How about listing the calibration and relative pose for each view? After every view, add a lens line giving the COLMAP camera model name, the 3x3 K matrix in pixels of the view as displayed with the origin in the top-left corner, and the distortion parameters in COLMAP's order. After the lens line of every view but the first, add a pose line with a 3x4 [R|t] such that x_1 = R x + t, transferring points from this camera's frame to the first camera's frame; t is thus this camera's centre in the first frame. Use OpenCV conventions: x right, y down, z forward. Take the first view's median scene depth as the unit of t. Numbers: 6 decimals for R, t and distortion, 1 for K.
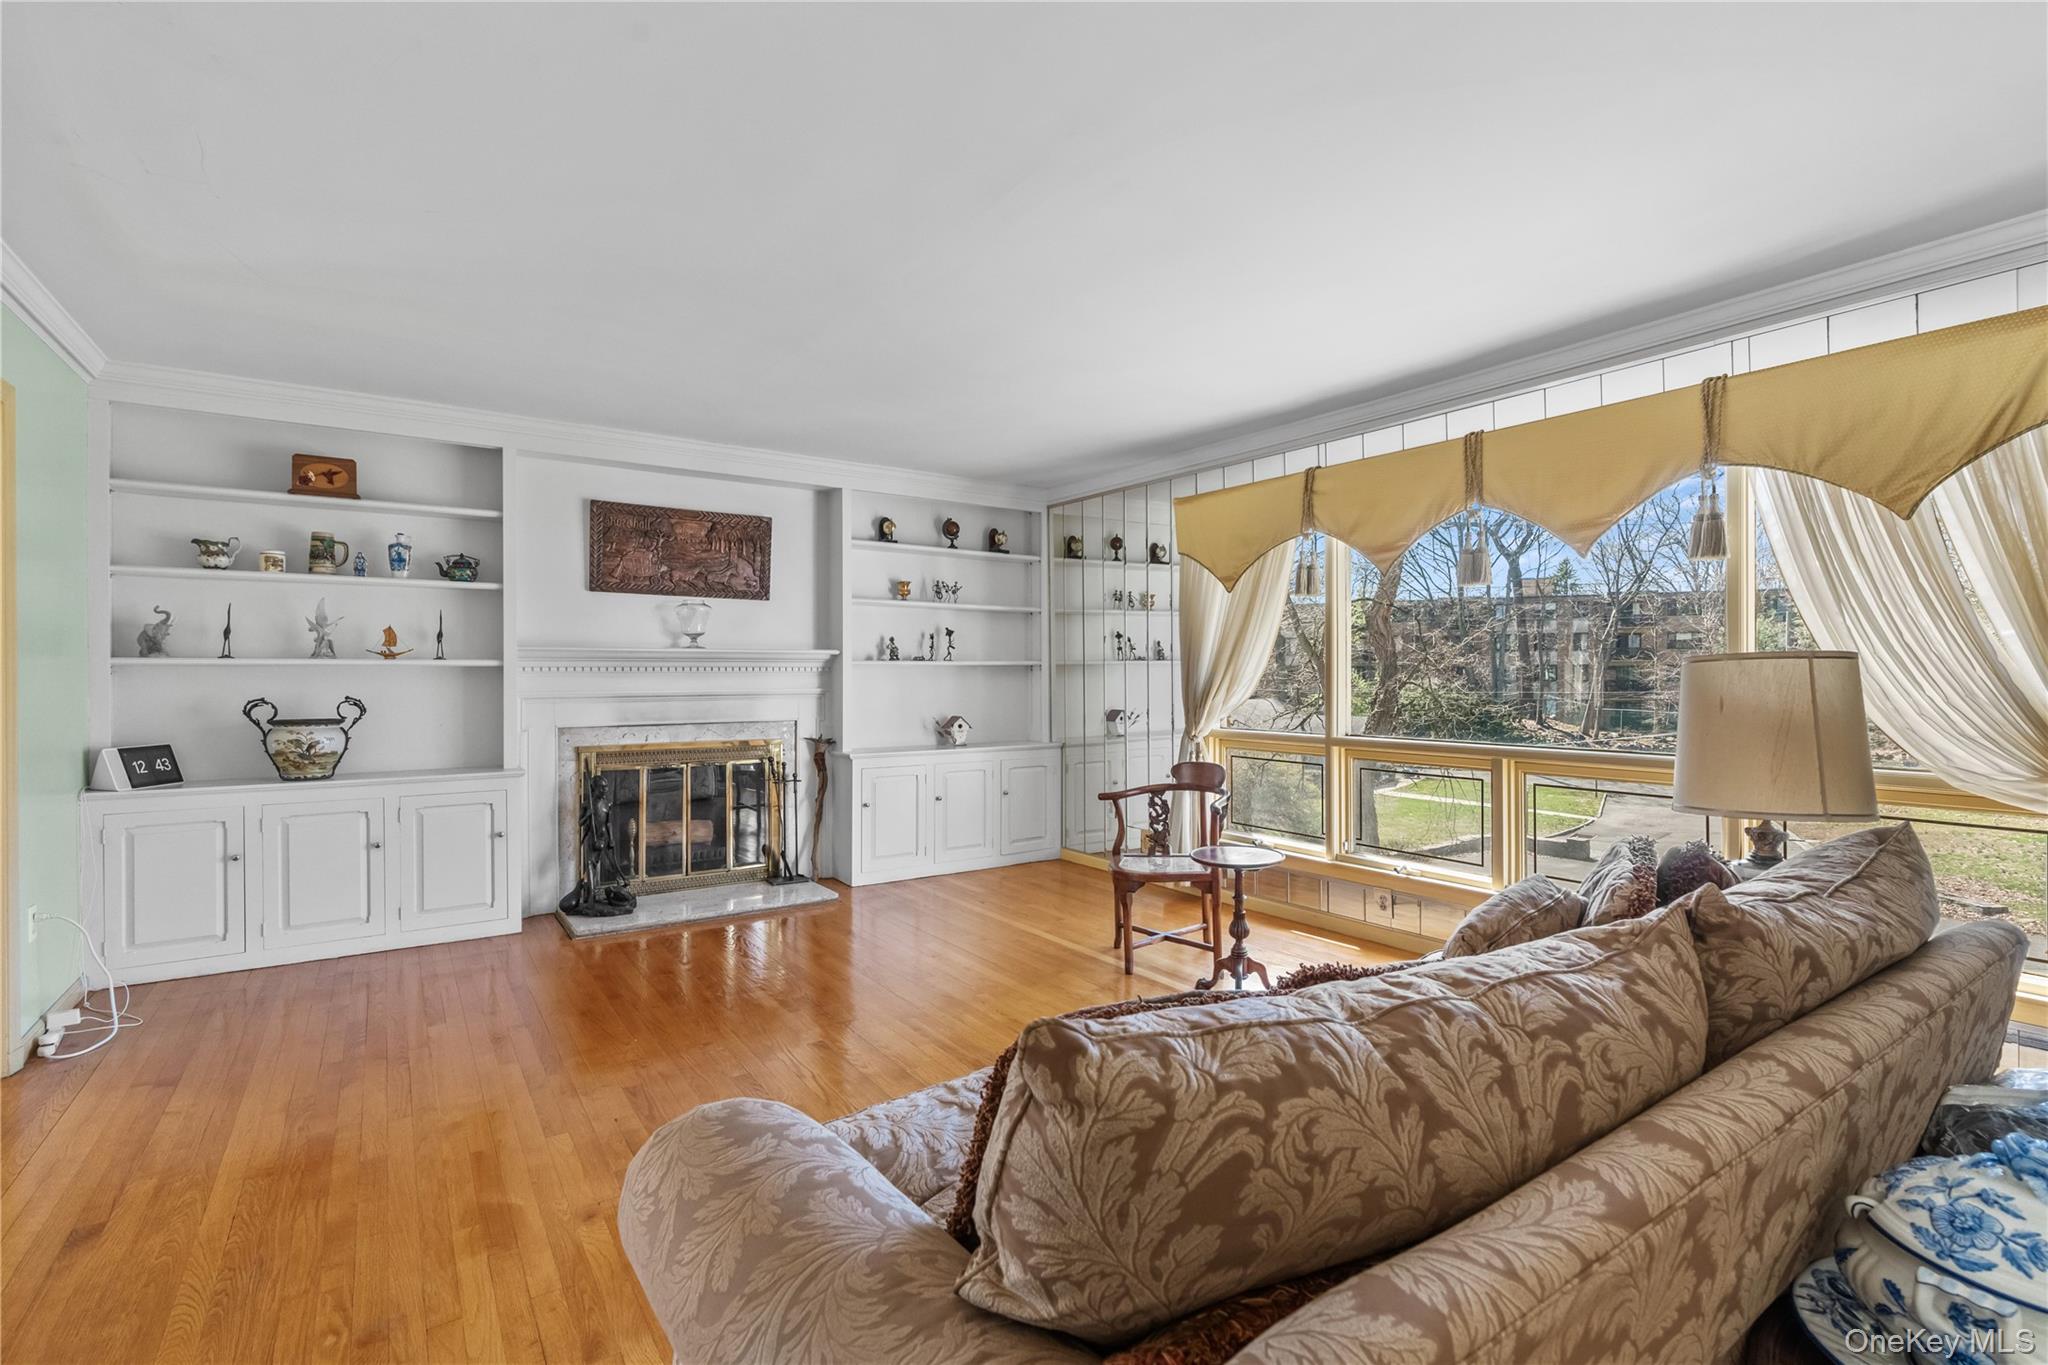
lens RADIAL K [[939.4, 0, 1020.7], [0, 939.4, 677.8], [0, 0, 1]] dist [-0.009381, 0.003266]
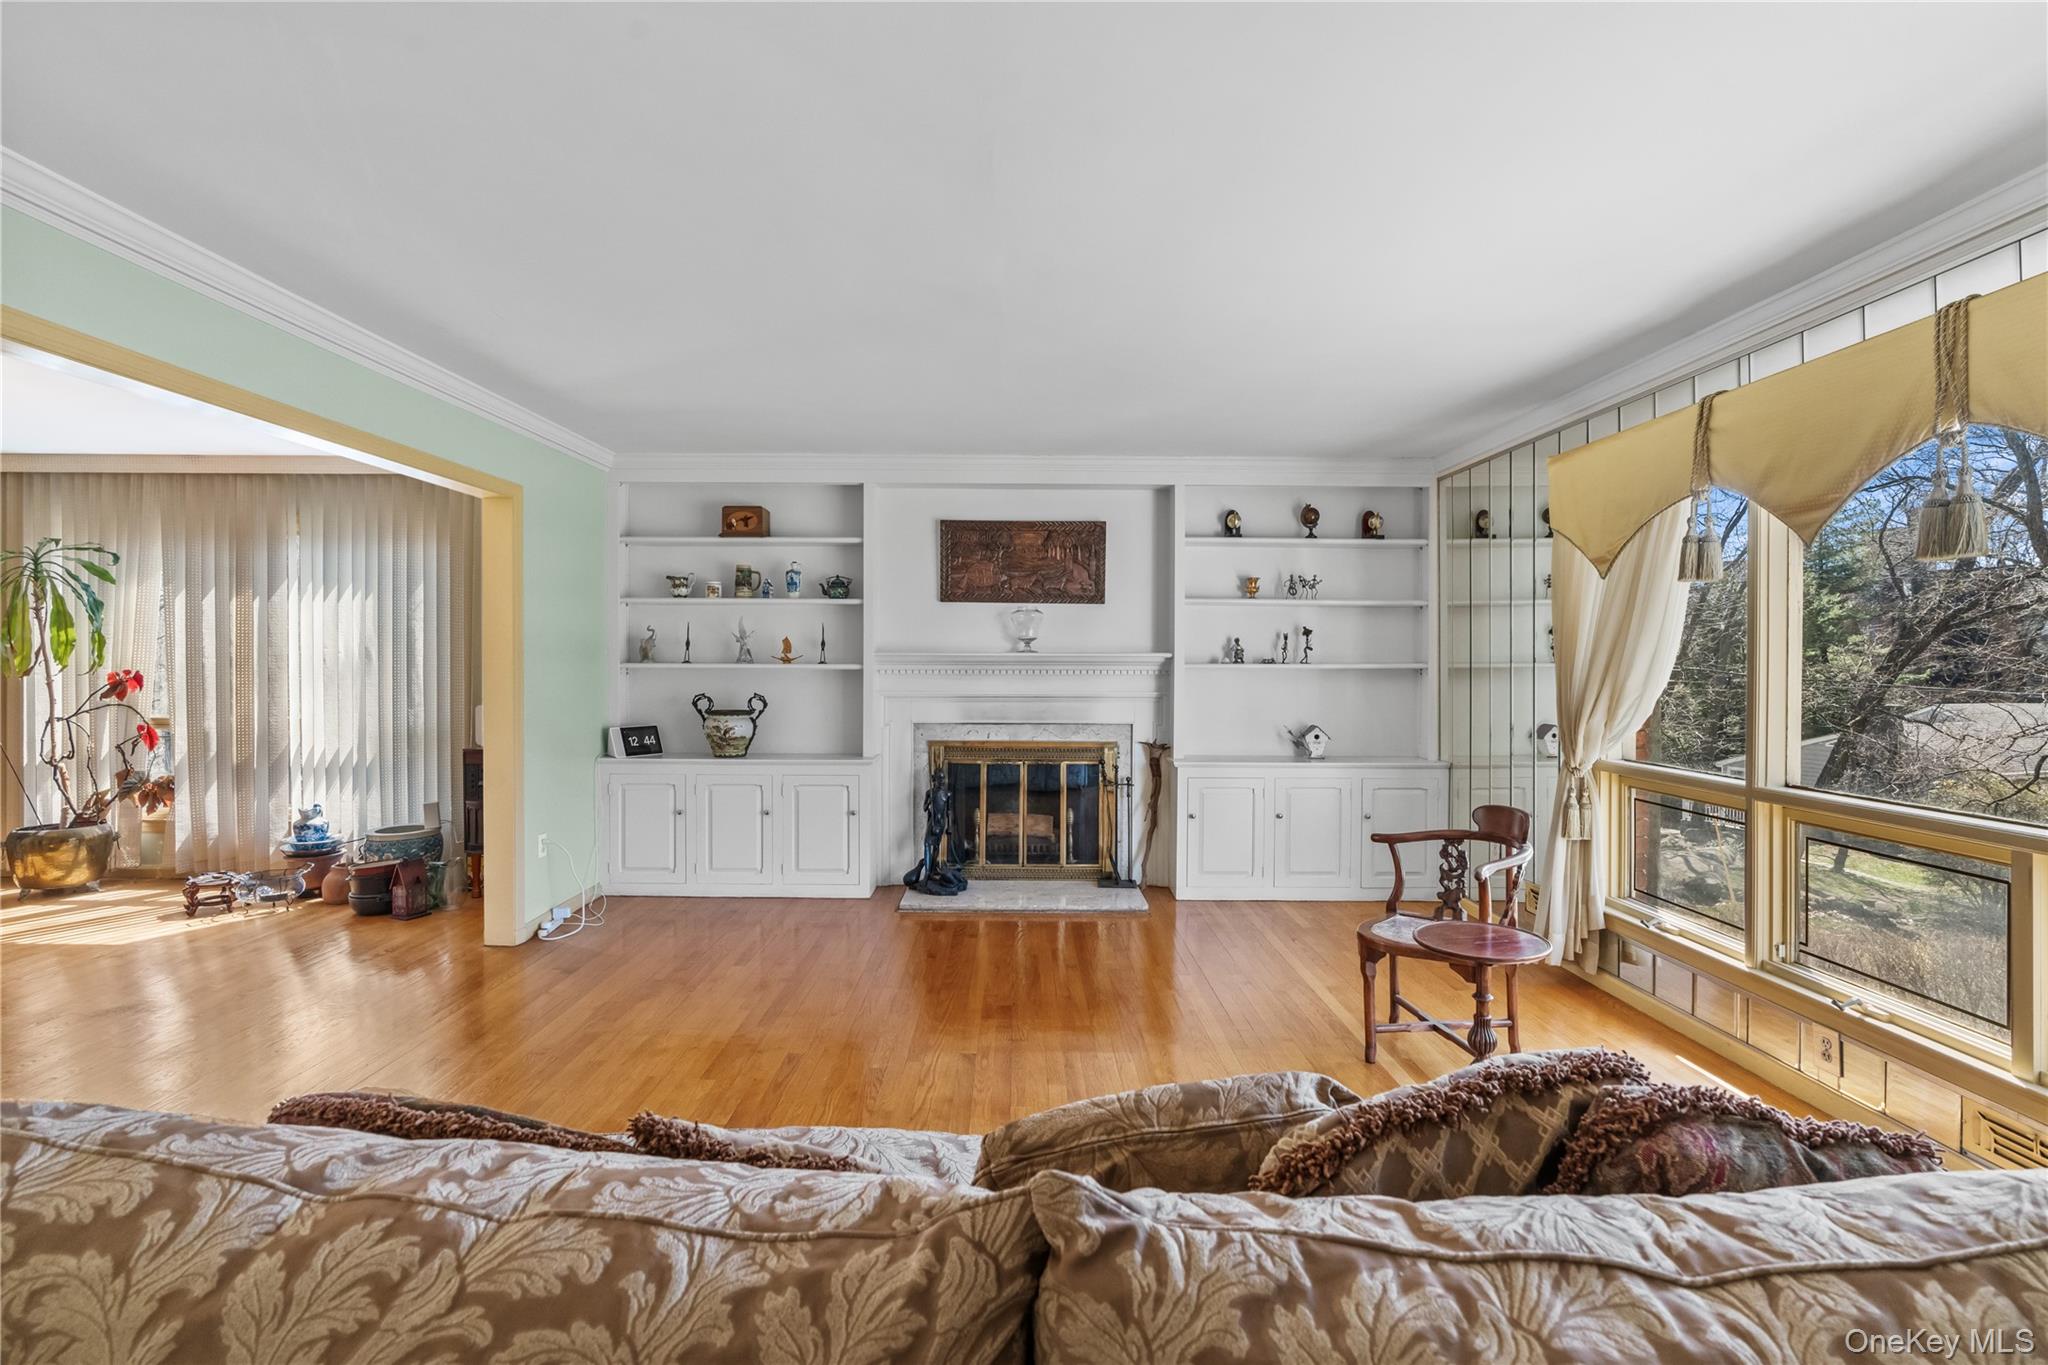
lens RADIAL K [[939.4, 0, 1010.7], [0, 939.4, 667.9], [0, 0, 1]] dist [-0.009381, 0.003266]
pose [[0.822674, 0.009260, -0.568437, 0.243899], [-0.007741, 0.999957, 0.005087, -0.019700], [0.568460, 0.000215, 0.822711, 0.123420]]
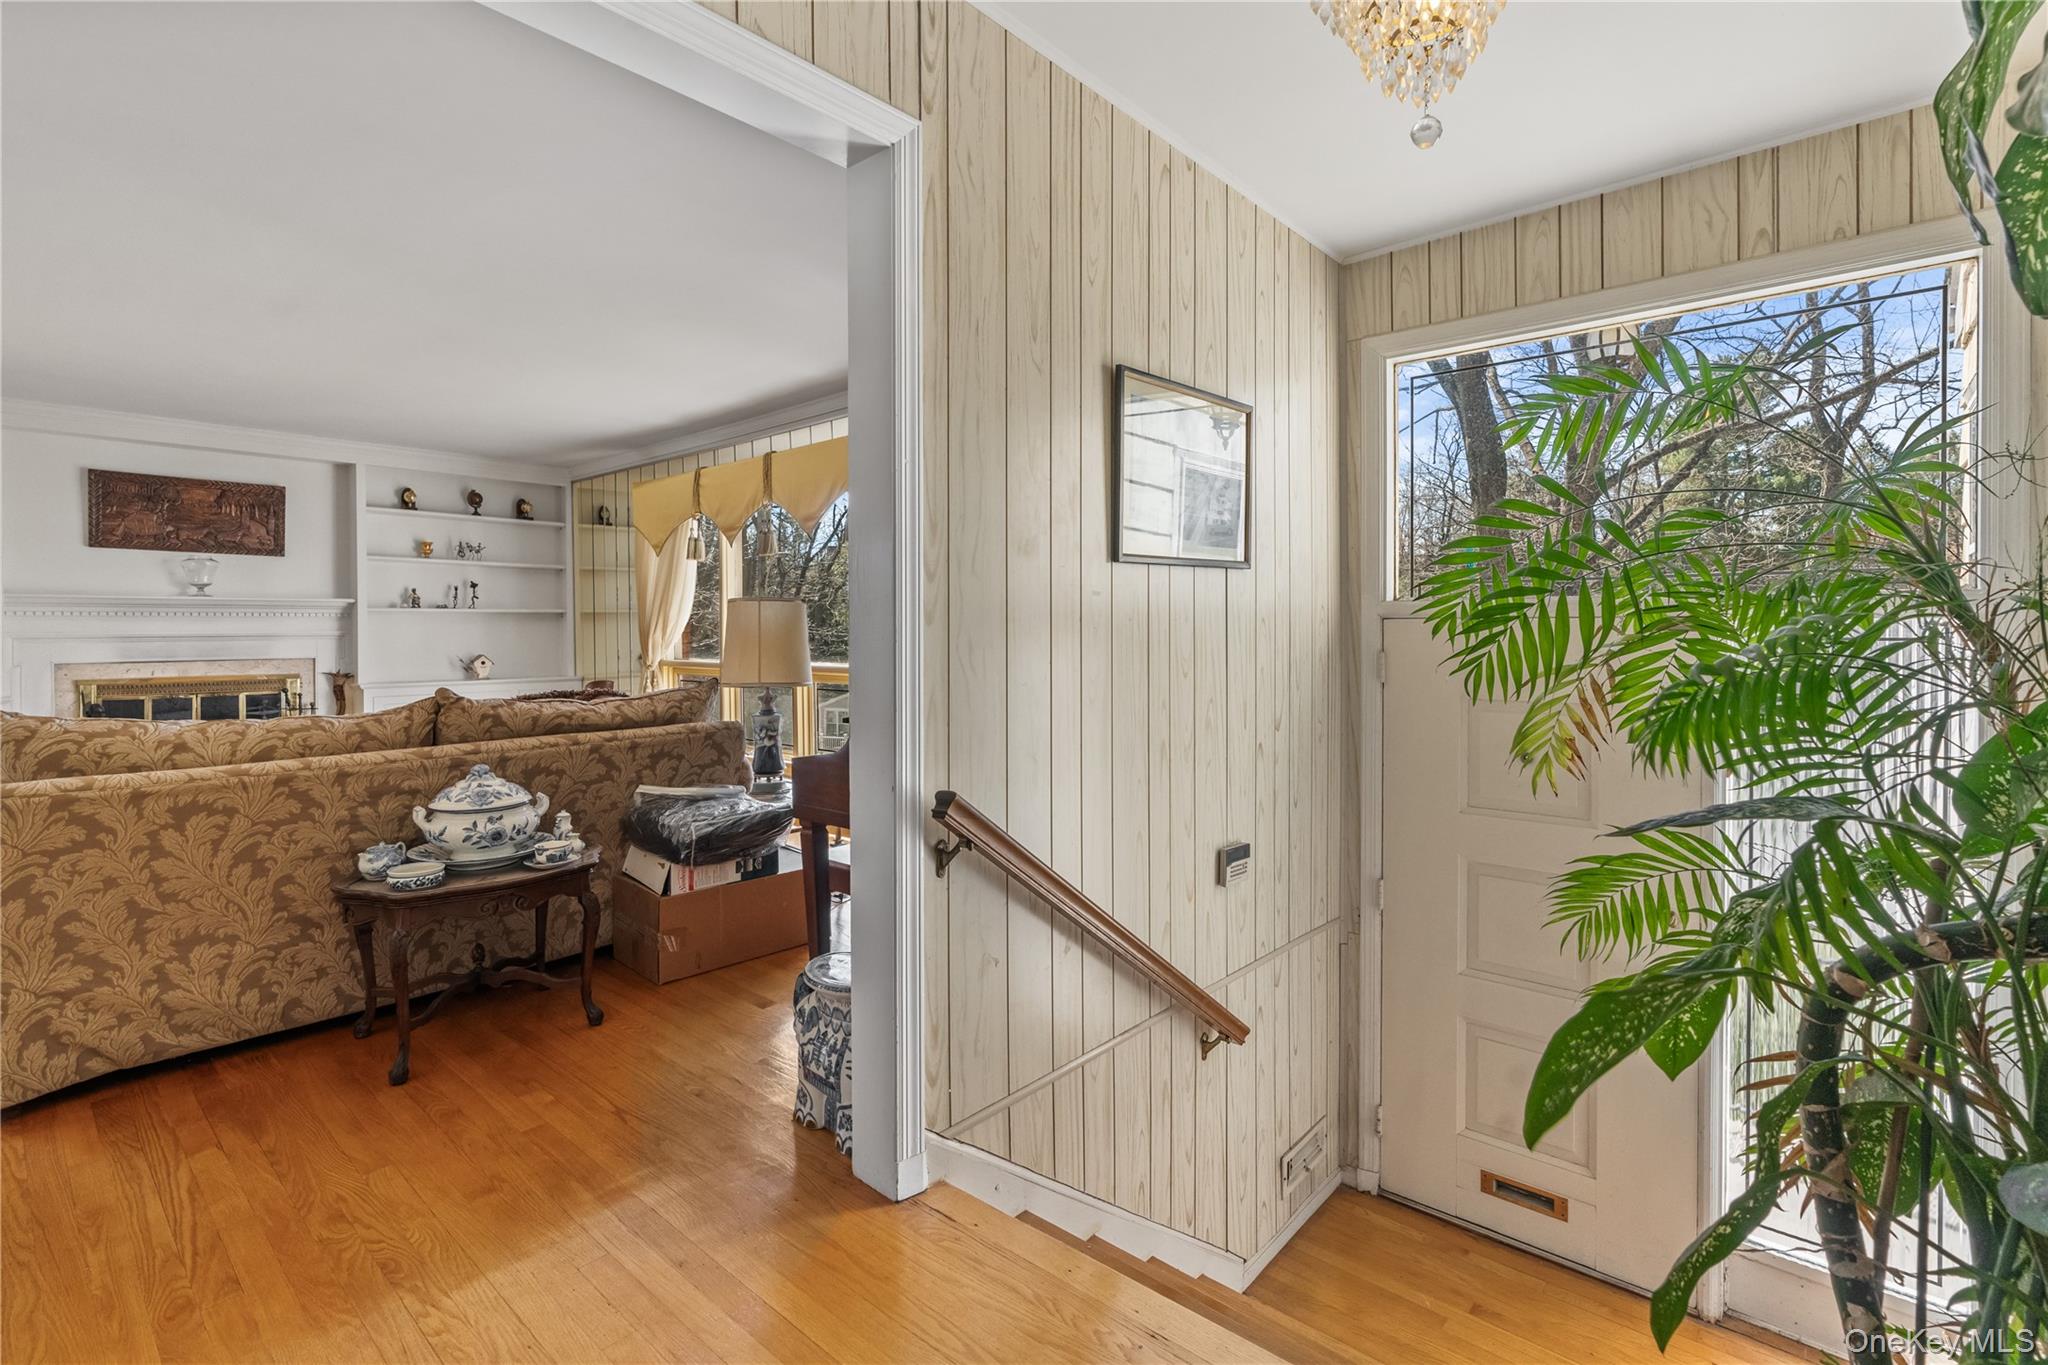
lens RADIAL K [[939.4, 0, 1021.2], [0, 939.4, 635.5], [0, 0, 1]] dist [-0.009381, 0.003266]
pose [[0.969600, -0.005703, 0.244630, 0.376234], [0.005472, 0.999984, 0.001622, 0.022219], [-0.244636, -0.000234, 0.969615, -0.406163]]
